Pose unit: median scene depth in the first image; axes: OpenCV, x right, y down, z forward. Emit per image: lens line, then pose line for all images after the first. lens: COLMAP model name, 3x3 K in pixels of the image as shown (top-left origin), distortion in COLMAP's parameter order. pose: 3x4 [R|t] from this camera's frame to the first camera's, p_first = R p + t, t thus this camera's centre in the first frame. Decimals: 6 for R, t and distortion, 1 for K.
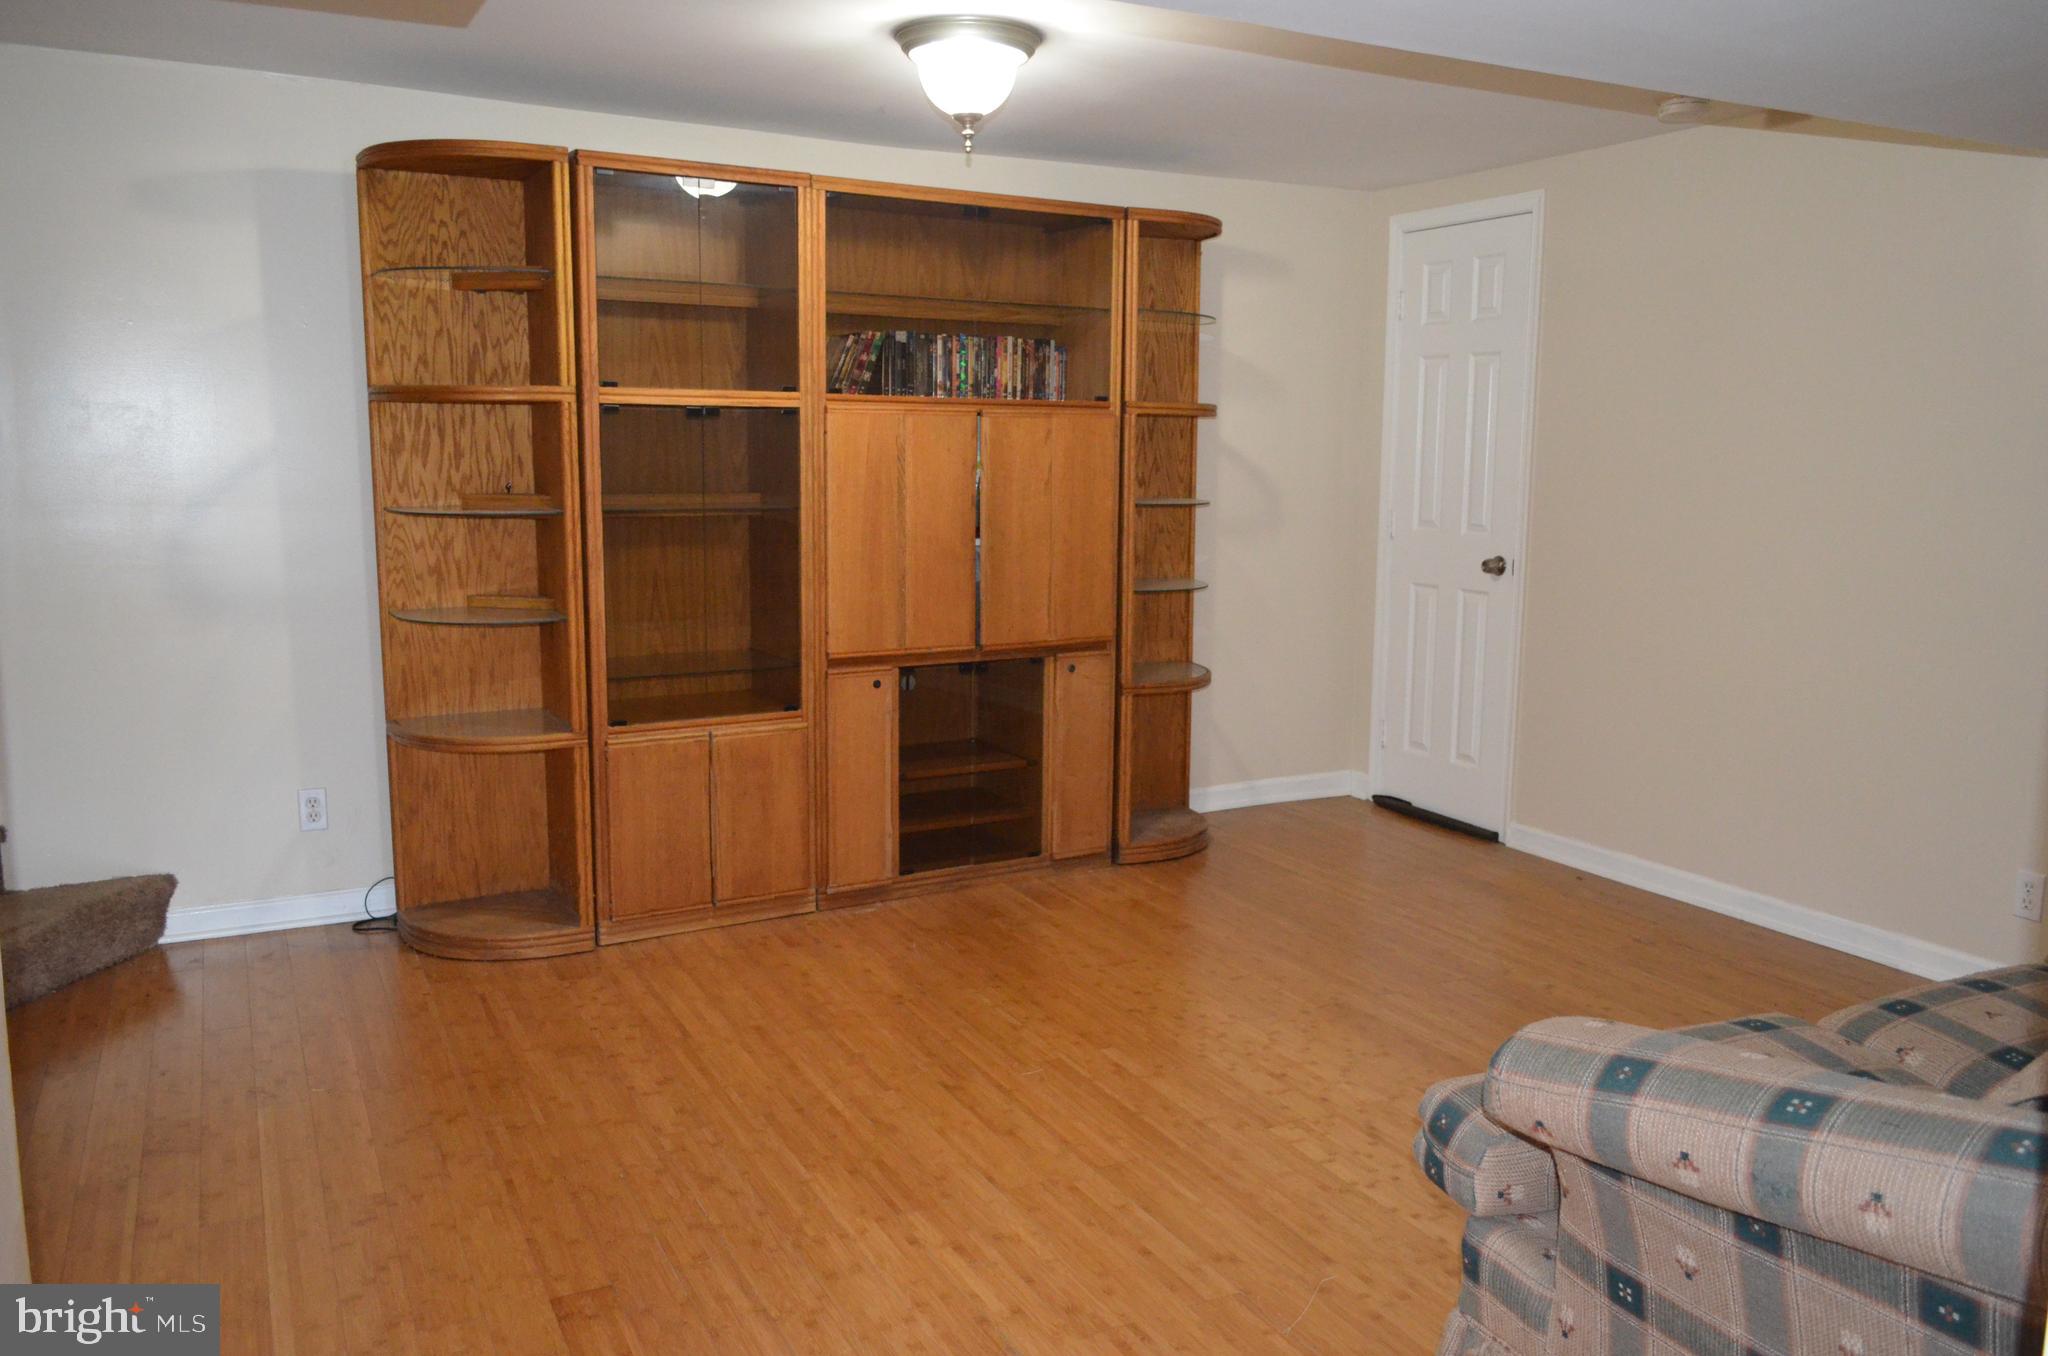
lens RADIAL K [[1582.2, 0, 1037.2], [0, 1582.2, 680.5], [0, 0, 1]] dist [-0.017818, 0.011709]
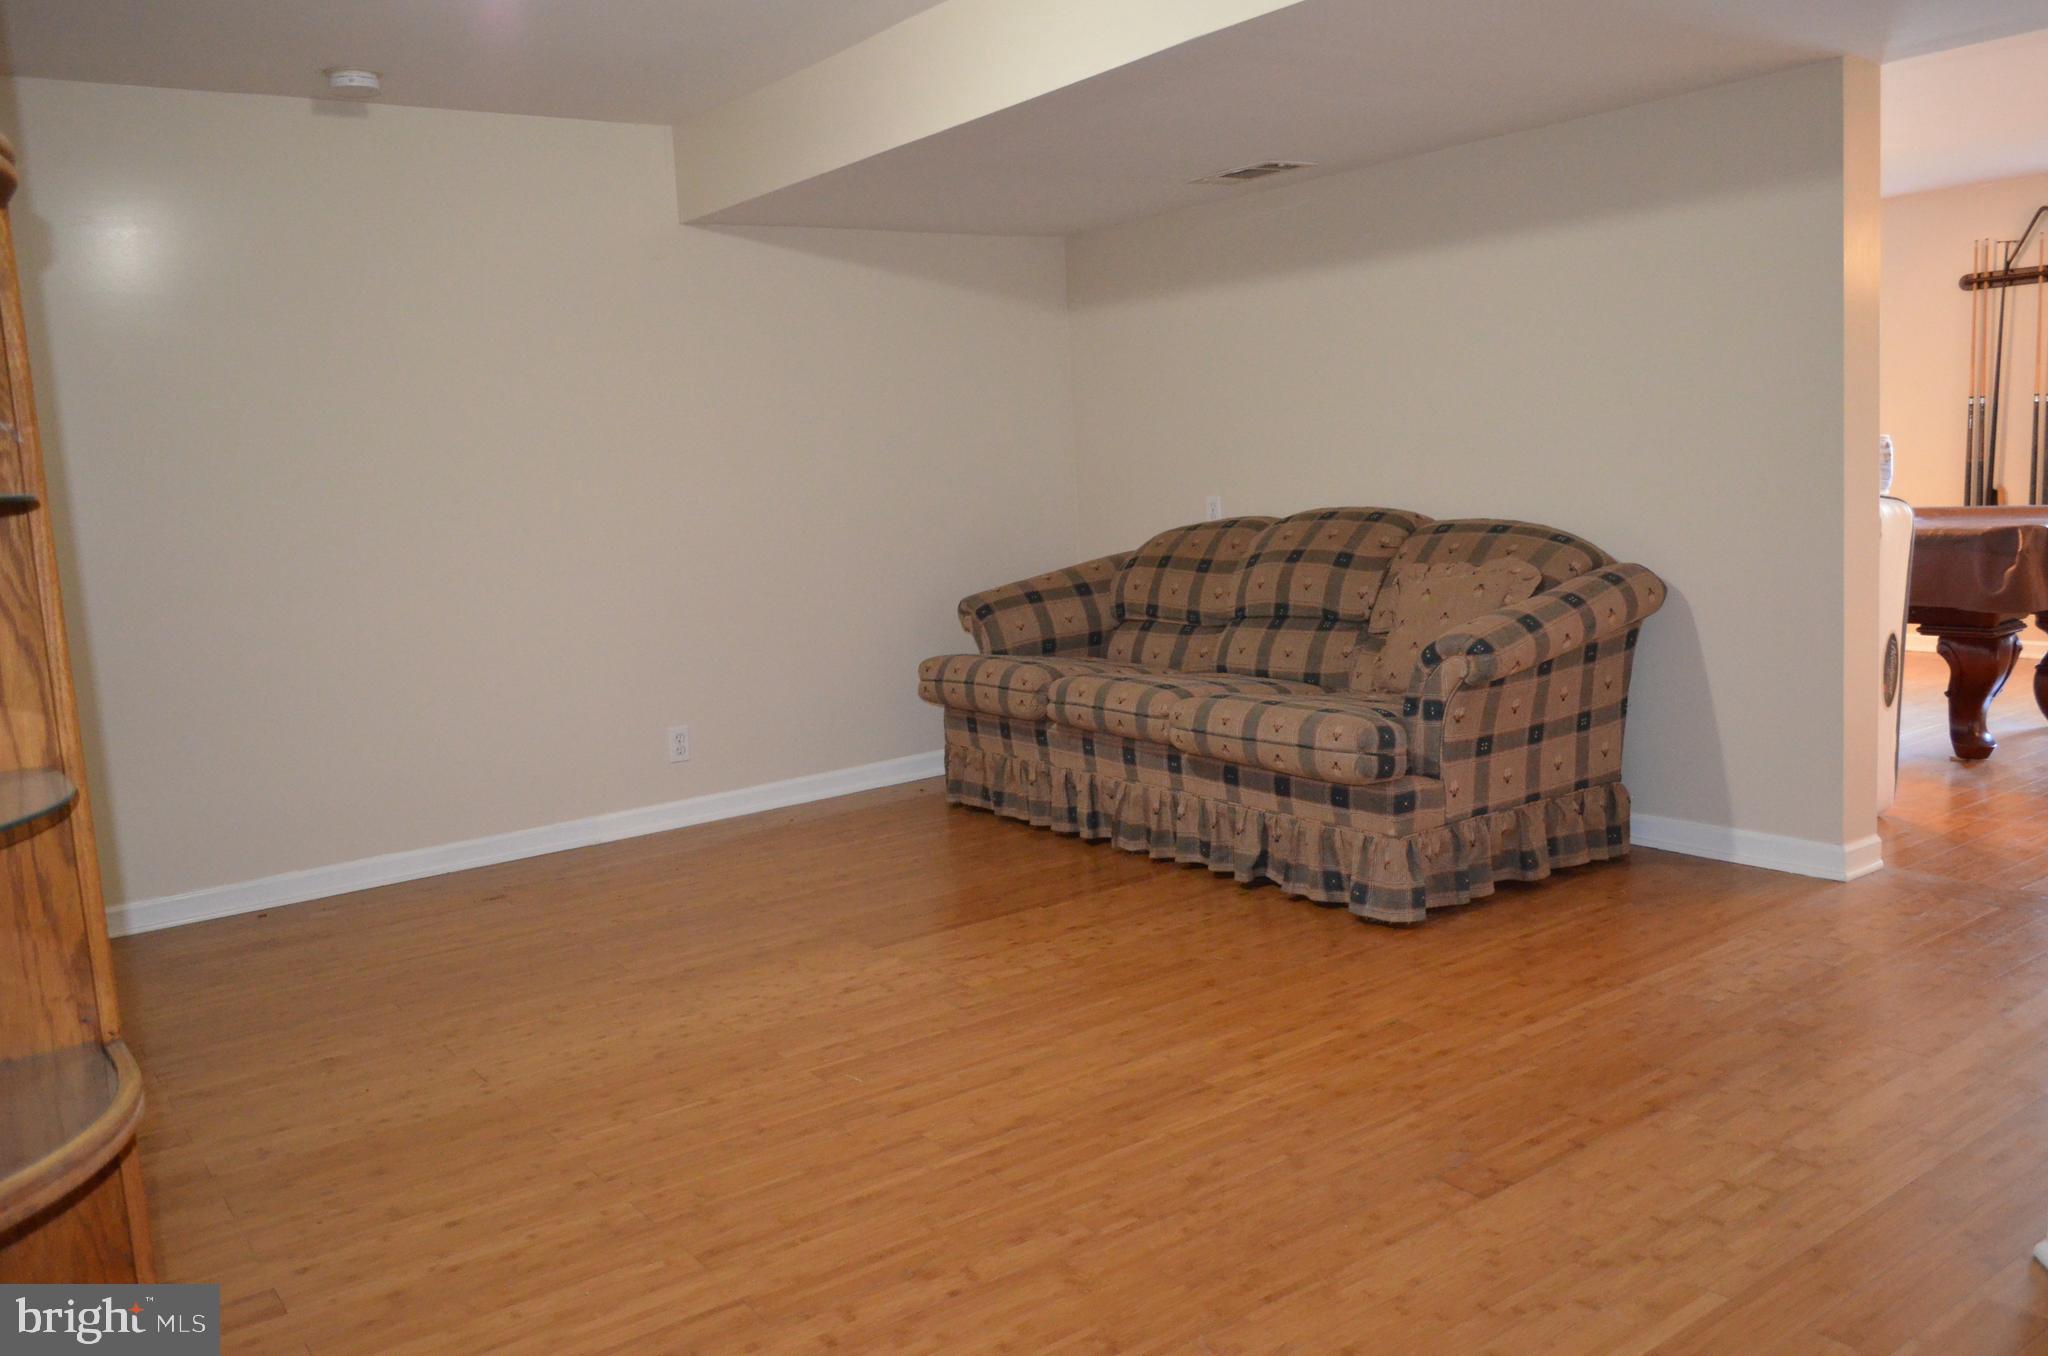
lens RADIAL K [[1582.2, 0, 1026.5], [0, 1582.2, 669.4], [0, 0, 1]] dist [-0.017818, 0.011709]
pose [[-0.139658, -0.132954, 0.981233, -0.919049], [0.204645, 0.965676, 0.159973, -0.103397], [-0.968822, 0.223146, -0.107656, 1.019666]]
